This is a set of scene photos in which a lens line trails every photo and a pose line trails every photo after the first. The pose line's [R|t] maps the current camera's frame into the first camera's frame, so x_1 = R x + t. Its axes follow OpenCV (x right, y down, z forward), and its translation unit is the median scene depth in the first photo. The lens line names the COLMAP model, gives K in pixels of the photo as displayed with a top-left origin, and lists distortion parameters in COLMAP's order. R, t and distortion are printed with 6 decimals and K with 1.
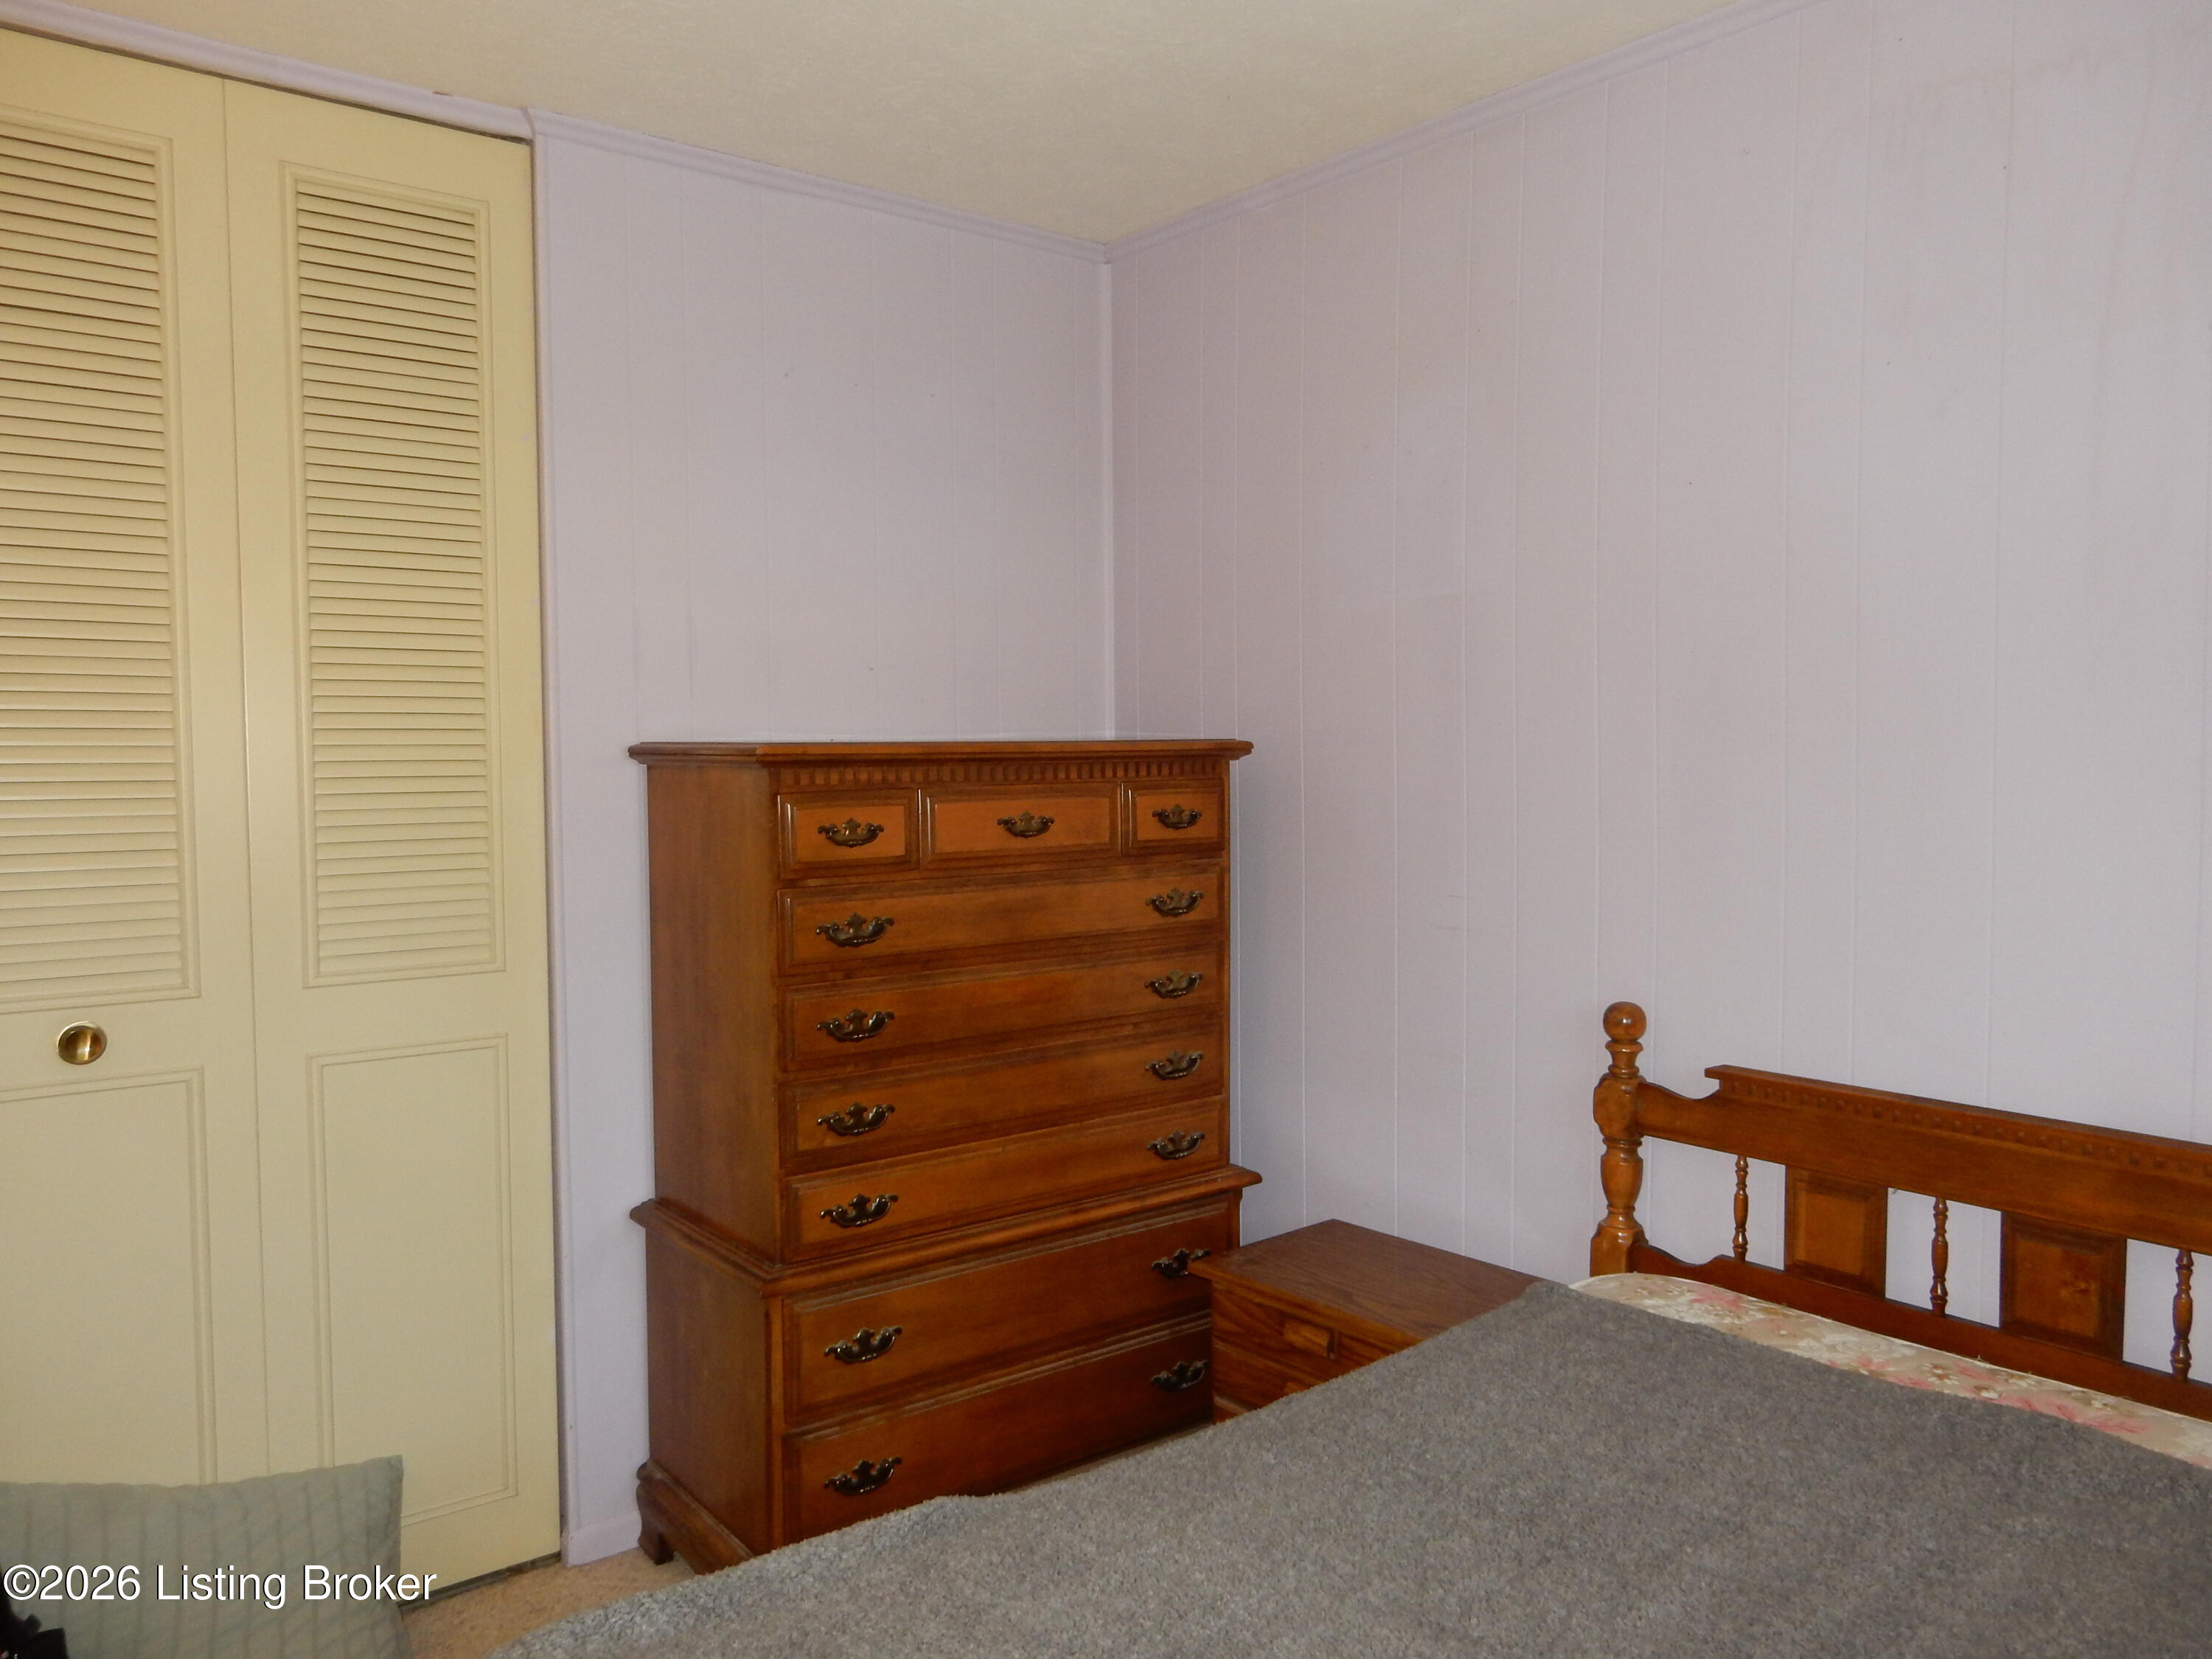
lens RADIAL K [[1634.3, 0, 1107.7], [0, 1634.3, 827.1], [0, 0, 1]] dist [0.012591, 0.002468]
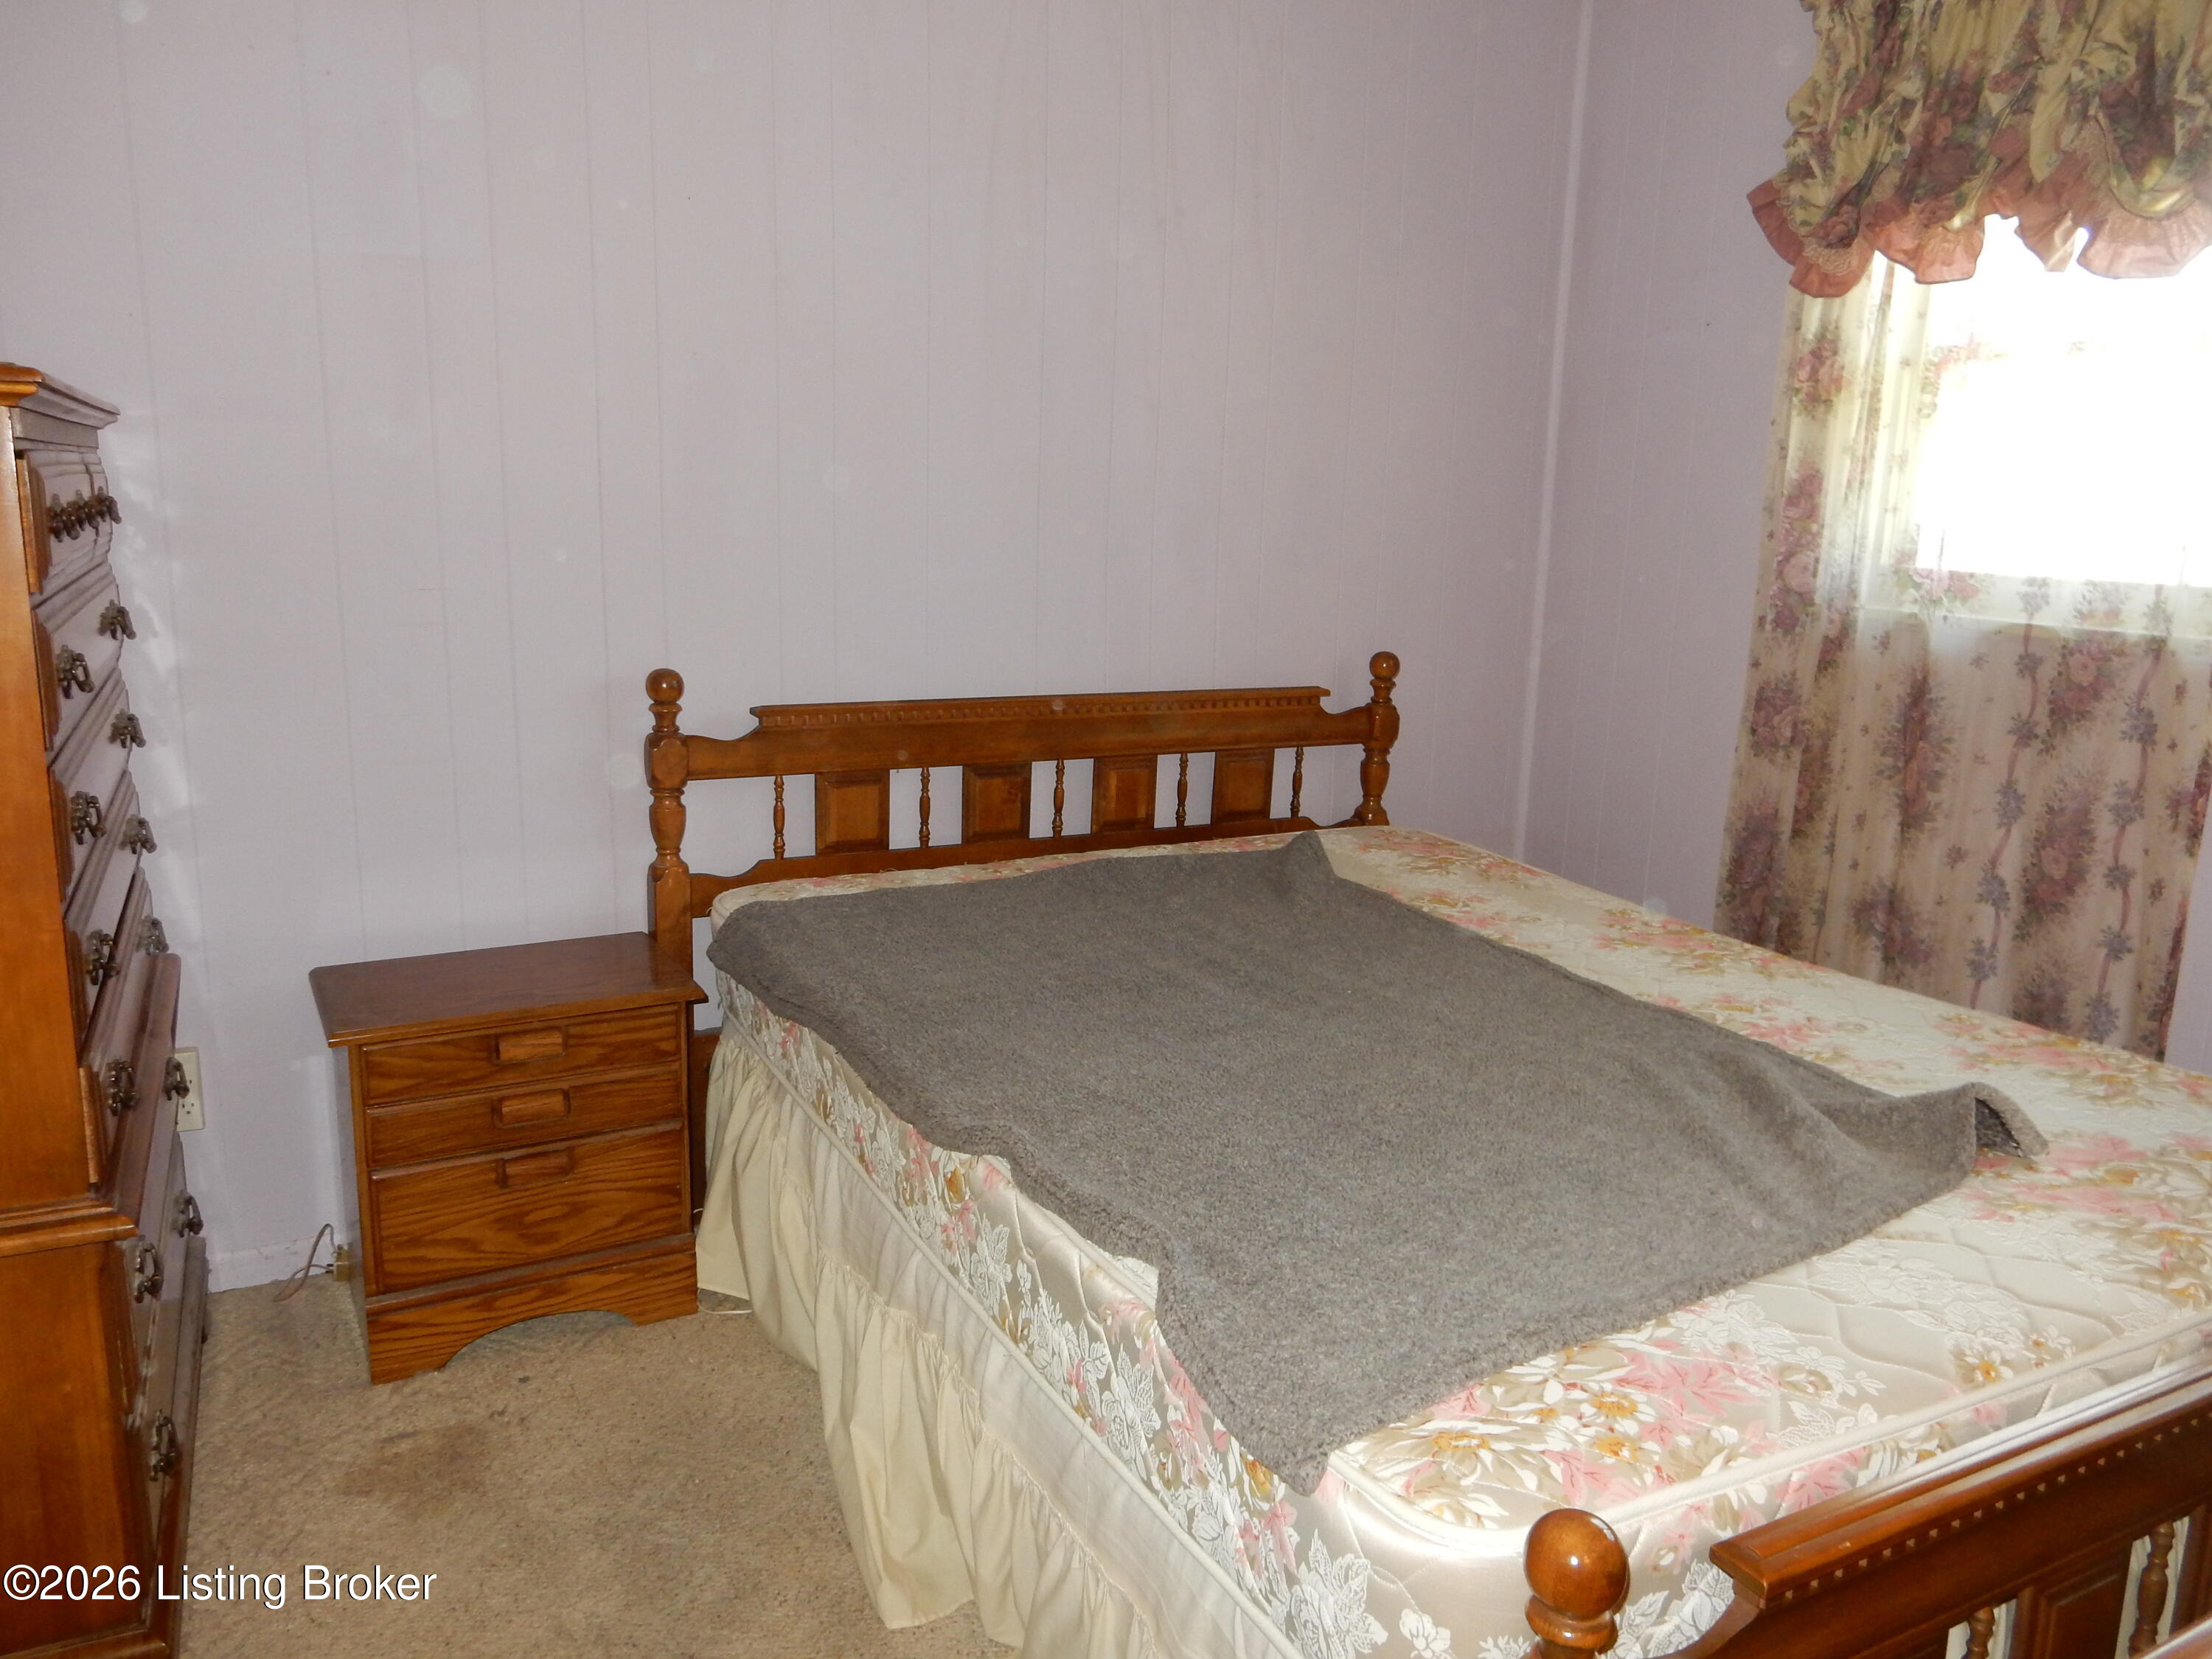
lens RADIAL K [[1634.3, 0, 1108.6], [0, 1634.3, 833.9], [0, 0, 1]] dist [0.012591, 0.002468]
pose [[0.184137, -0.182648, 0.965781, -0.772573], [0.028586, 0.983162, 0.180485, 0.026870], [-0.982485, -0.005626, 0.186258, 0.519933]]
